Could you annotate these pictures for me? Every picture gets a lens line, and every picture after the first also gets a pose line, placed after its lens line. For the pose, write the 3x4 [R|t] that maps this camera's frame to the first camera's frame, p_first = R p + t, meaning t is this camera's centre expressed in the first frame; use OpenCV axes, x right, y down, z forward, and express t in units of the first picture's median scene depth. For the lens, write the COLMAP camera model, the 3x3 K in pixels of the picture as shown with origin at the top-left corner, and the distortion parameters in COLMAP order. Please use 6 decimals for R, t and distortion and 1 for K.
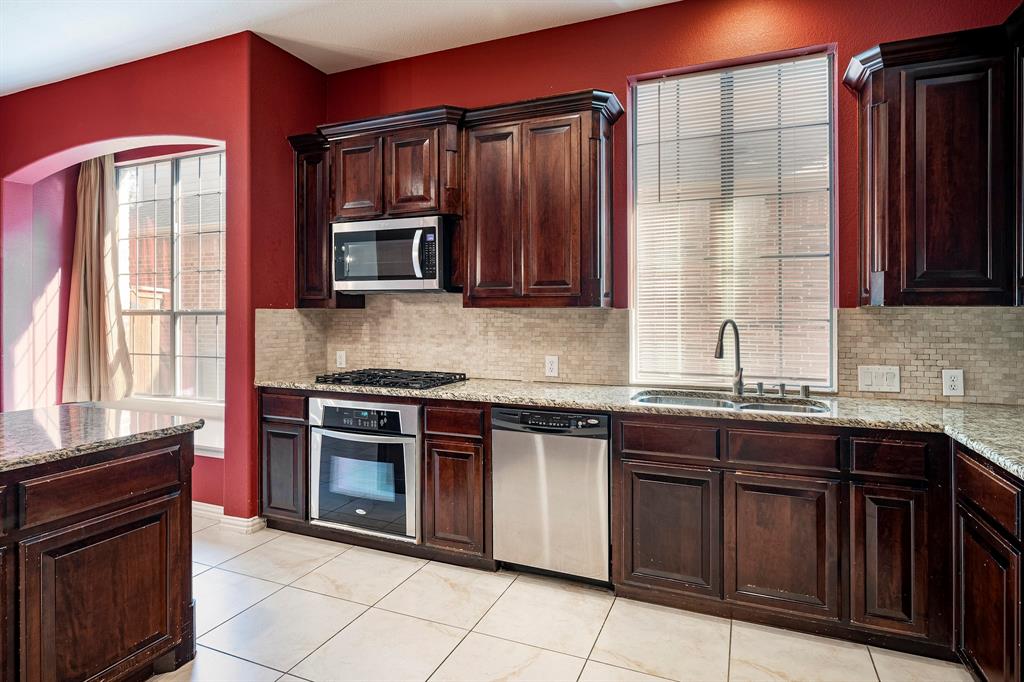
lens RADIAL K [[575.0, 0, 512.0], [0, 575.0, 341.0], [0, 0, 1]] dist [-0.003341, -0.002528]
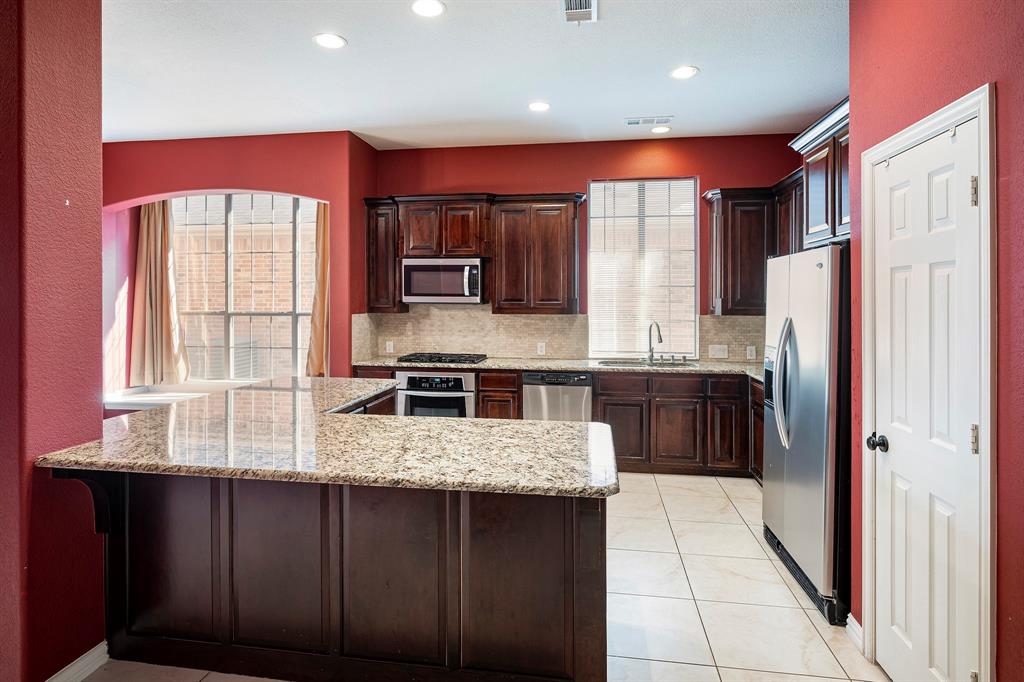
lens RADIAL K [[575.0, 0, 512.0], [0, 575.0, 341.0], [0, 0, 1]] dist [-0.003341, -0.002528]
pose [[0.970627, -0.013500, 0.240212, -0.440057], [0.008585, 0.999732, 0.021497, -0.016105], [-0.240437, -0.018803, 0.970483, -0.625763]]
